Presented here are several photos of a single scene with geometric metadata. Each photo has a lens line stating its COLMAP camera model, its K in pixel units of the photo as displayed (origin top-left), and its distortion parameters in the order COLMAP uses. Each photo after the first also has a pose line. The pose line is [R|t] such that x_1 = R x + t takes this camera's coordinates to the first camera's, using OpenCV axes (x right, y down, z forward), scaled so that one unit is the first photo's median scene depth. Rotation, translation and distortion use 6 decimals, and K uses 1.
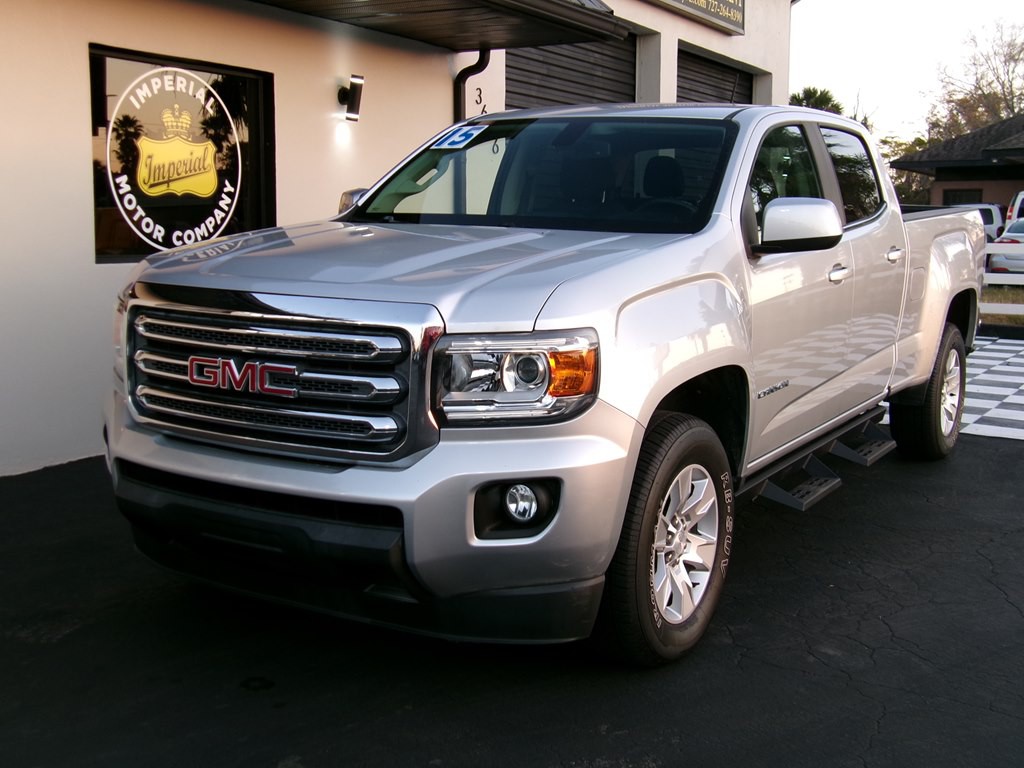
lens RADIAL K [[1249.3, 0, 514.7], [0, 1249.3, 386.5], [0, 0, 1]] dist [-0.009170, 0.000000]
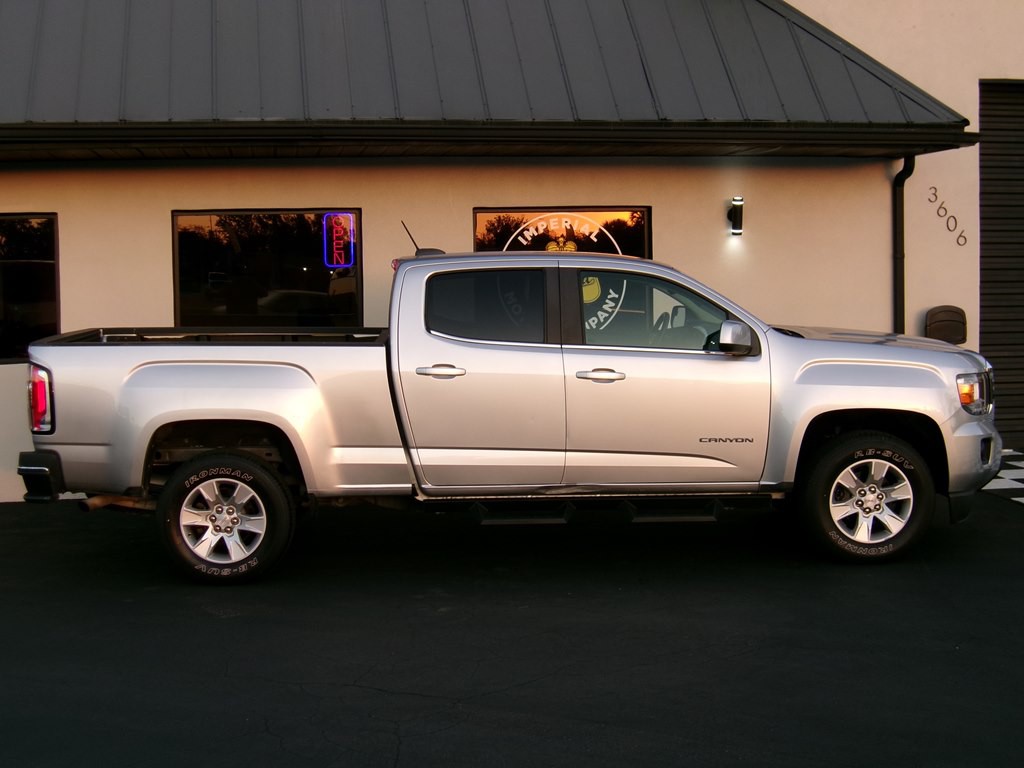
lens RADIAL K [[1575.1, 0, 518.5], [0, 1575.1, 395.0], [0, 0, 1]] dist [-0.122123, 0.000000]
pose [[0.640942, 0.043301, -0.766367, 1.072172], [-0.075142, 0.997152, -0.006504, -0.036846], [0.763902, 0.061755, 0.642371, -0.158123]]
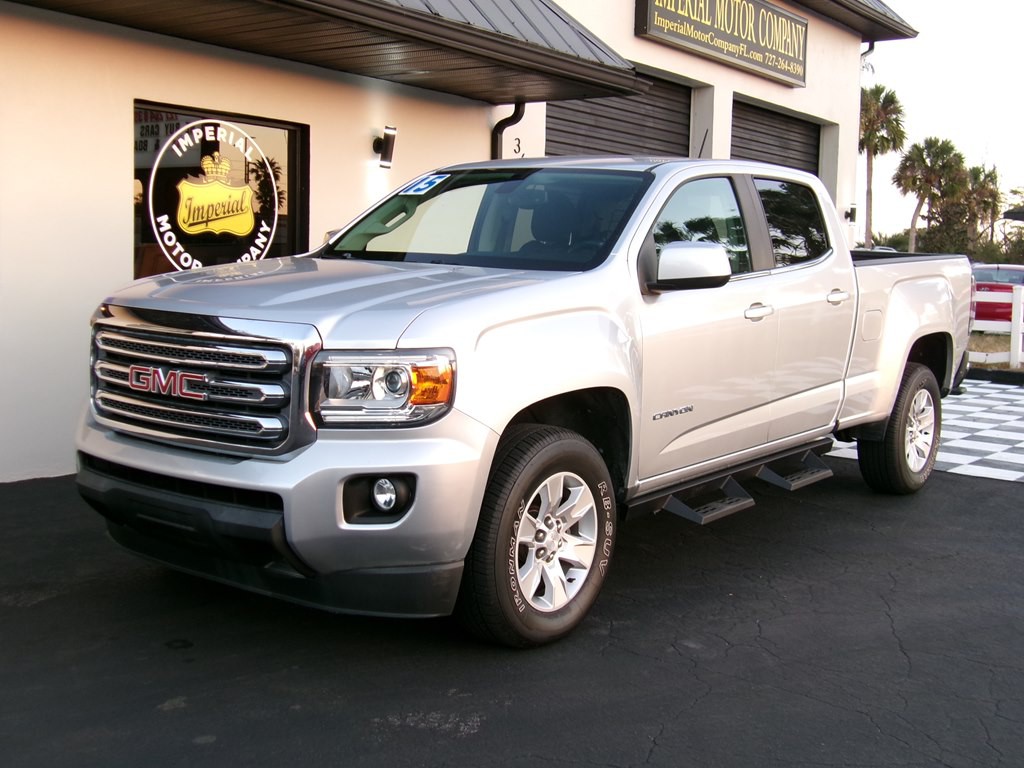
lens RADIAL K [[1249.3, 0, 517.7], [0, 1249.3, 386.2], [0, 0, 1]] dist [-0.009170, 0.000000]
pose [[0.994861, 0.025458, -0.097998, 0.113352], [-0.028896, 0.999010, -0.033825, 0.012806], [0.097040, 0.036483, 0.994612, -0.077569]]
